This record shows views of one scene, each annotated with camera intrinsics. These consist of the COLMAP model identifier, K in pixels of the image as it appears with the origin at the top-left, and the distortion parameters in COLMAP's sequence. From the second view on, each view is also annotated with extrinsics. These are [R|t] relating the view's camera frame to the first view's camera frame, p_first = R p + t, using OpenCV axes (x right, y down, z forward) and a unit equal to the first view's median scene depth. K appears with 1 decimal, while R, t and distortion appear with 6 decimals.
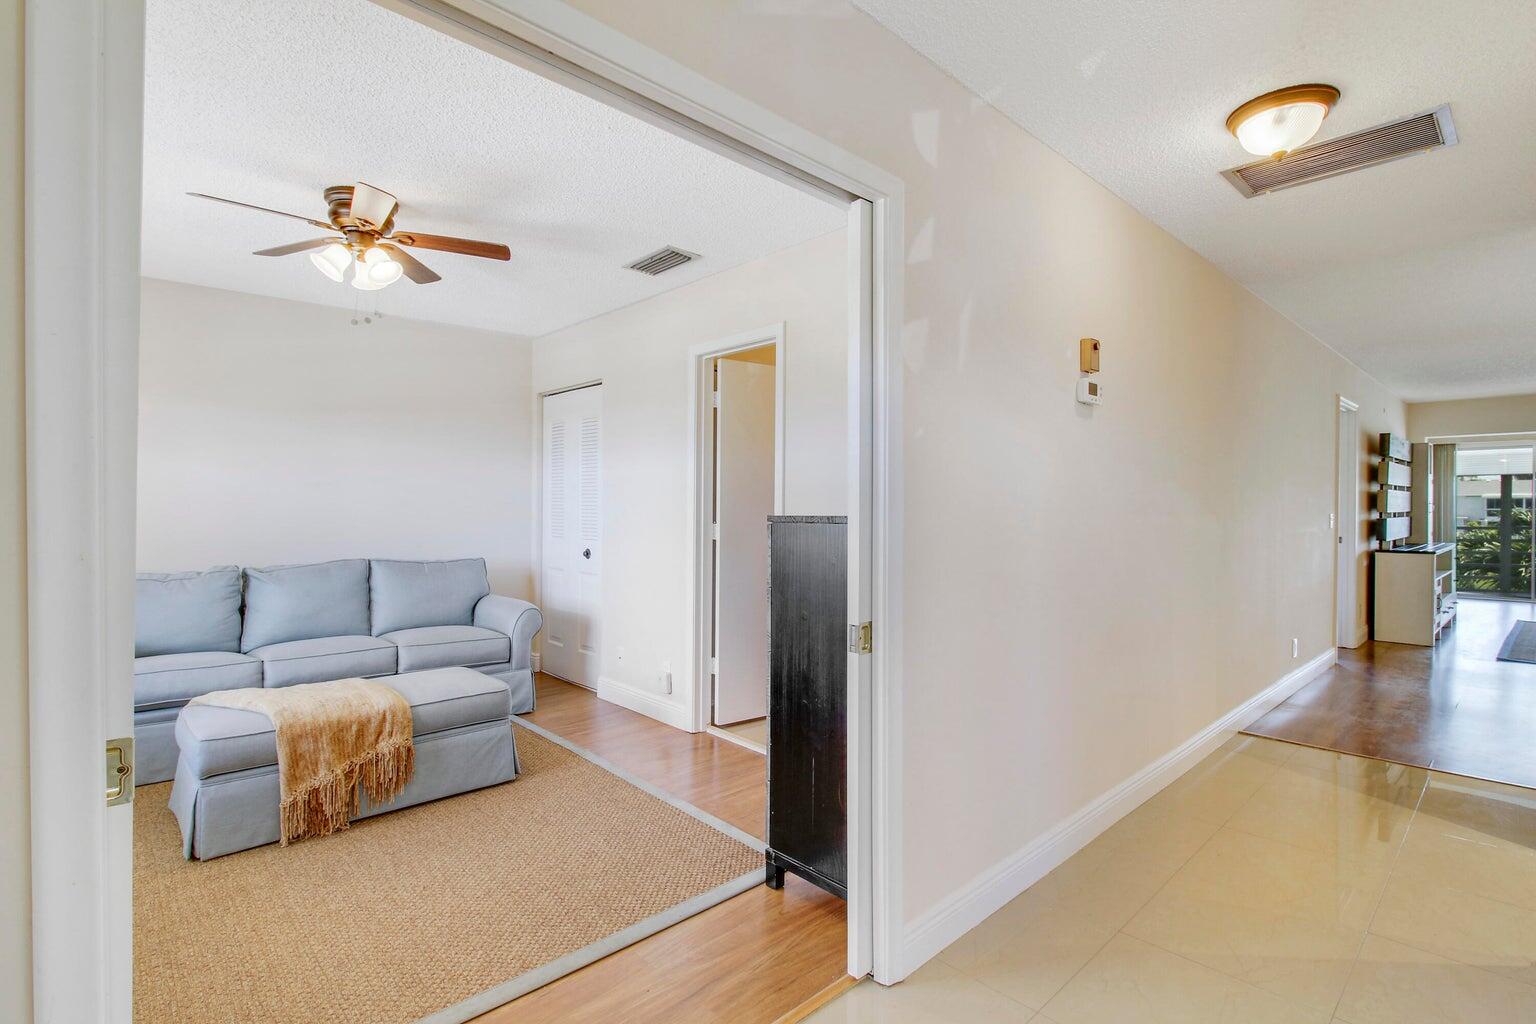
lens RADIAL K [[714.6, 0, 763.2], [0, 714.6, 510.8], [0, 0, 1]] dist [0.000029, -0.009674]
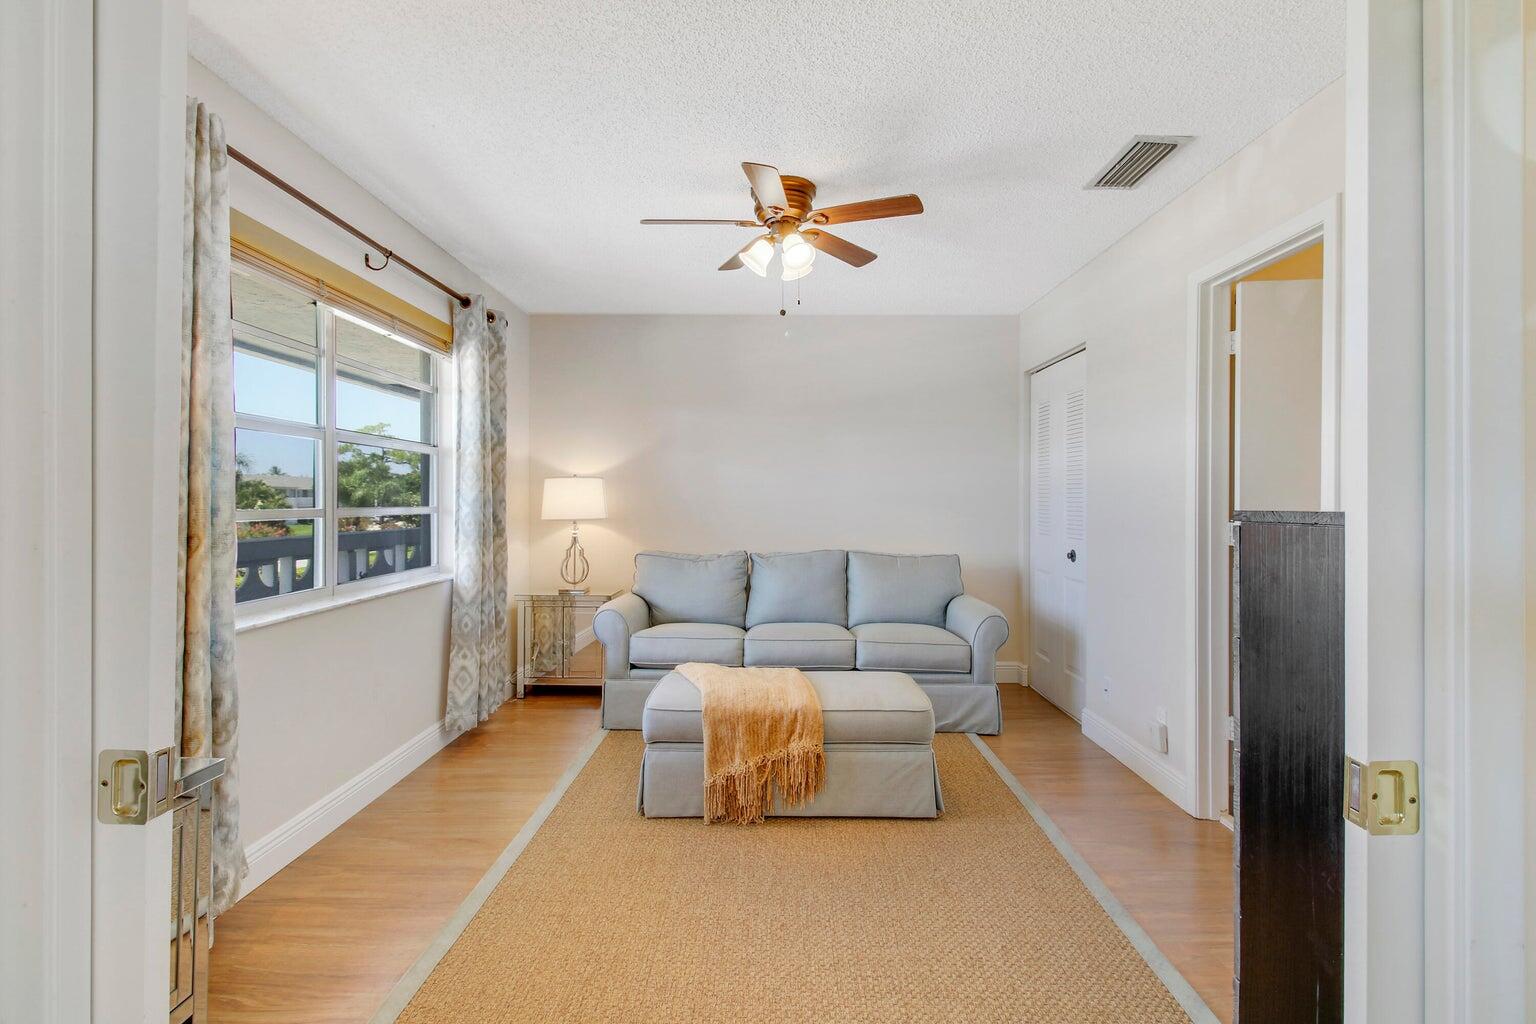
lens RADIAL K [[714.6, 0, 760.6], [0, 714.6, 497.1], [0, 0, 1]] dist [0.000029, -0.009674]
pose [[0.734680, -0.004341, -0.678400, 0.077934], [-0.003111, 0.999947, -0.009767, 0.001899], [0.678407, 0.009286, 0.734627, 0.224280]]
